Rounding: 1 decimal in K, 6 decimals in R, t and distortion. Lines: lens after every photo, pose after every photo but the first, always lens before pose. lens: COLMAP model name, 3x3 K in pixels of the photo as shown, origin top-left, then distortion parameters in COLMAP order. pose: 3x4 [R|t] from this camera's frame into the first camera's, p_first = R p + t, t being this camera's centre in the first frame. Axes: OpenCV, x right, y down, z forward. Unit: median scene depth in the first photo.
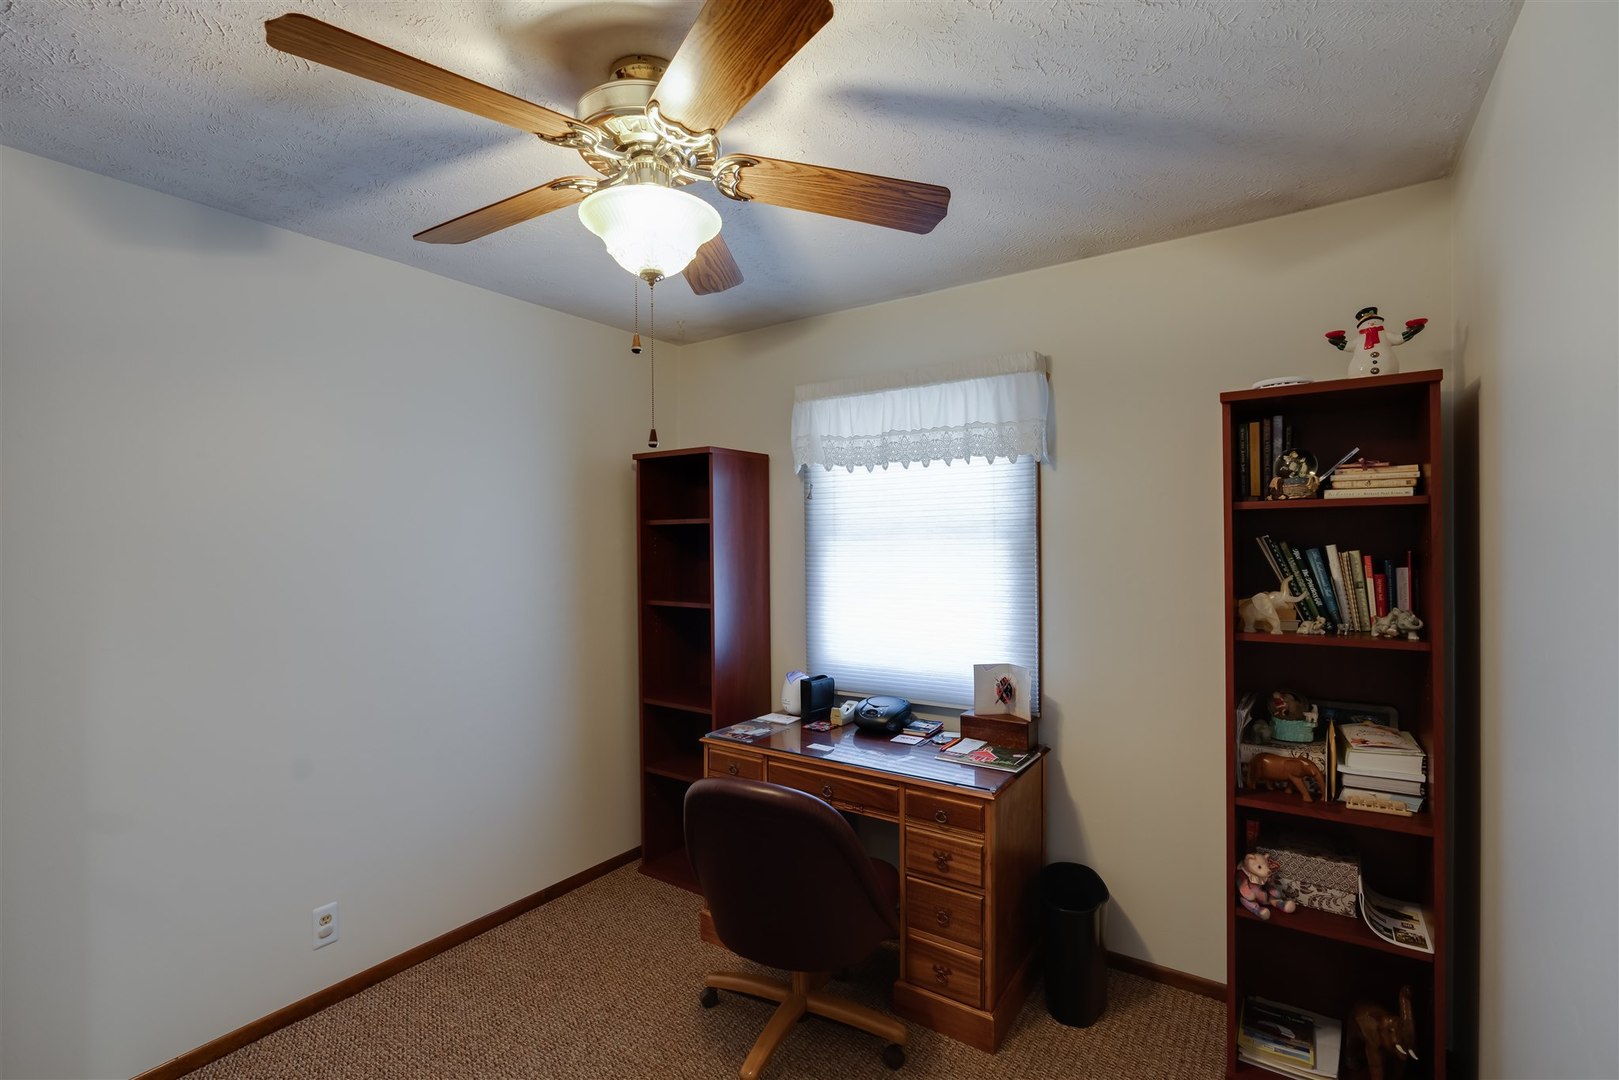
lens RADIAL K [[732.3, 0, 810.9], [0, 732.3, 546.7], [0, 0, 1]] dist [-0.000292, 0.001456]
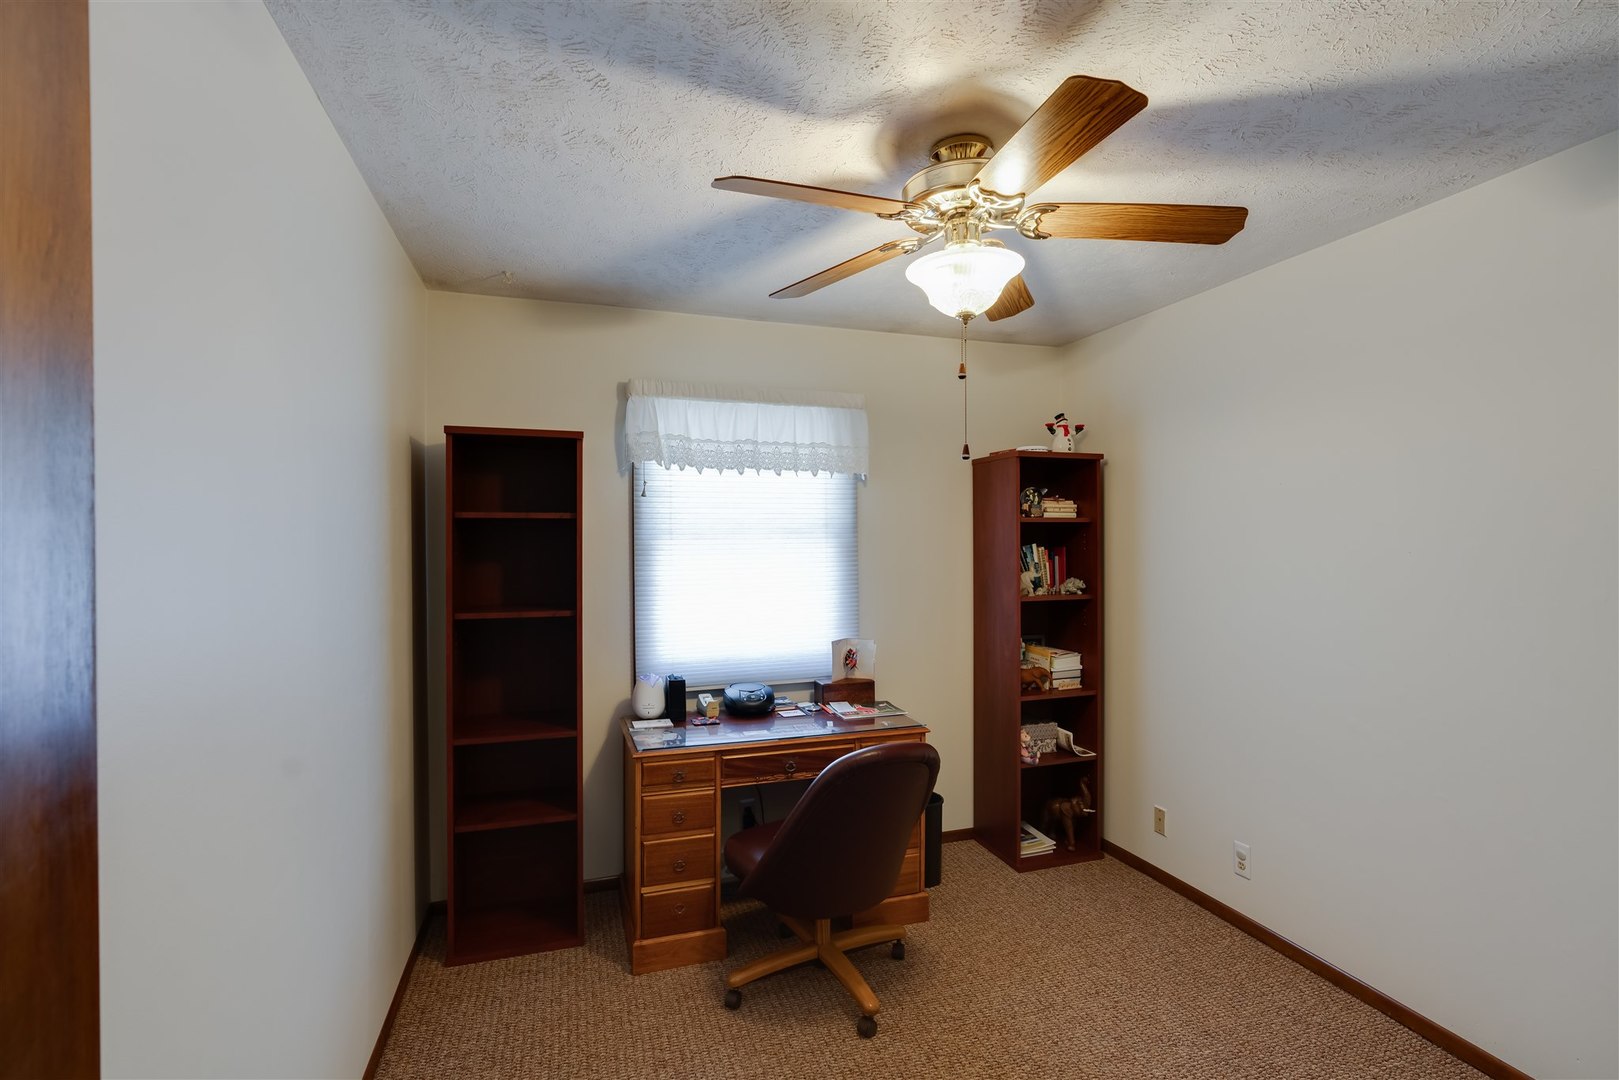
lens RADIAL K [[732.3, 0, 810.9], [0, 732.3, 546.7], [0, 0, 1]] dist [-0.000292, 0.001456]
pose [[0.609069, 0.001416, 0.793116, -0.768580], [0.003417, 0.999984, -0.004409, 0.008053], [-0.793110, 0.005396, 0.609055, 0.282366]]
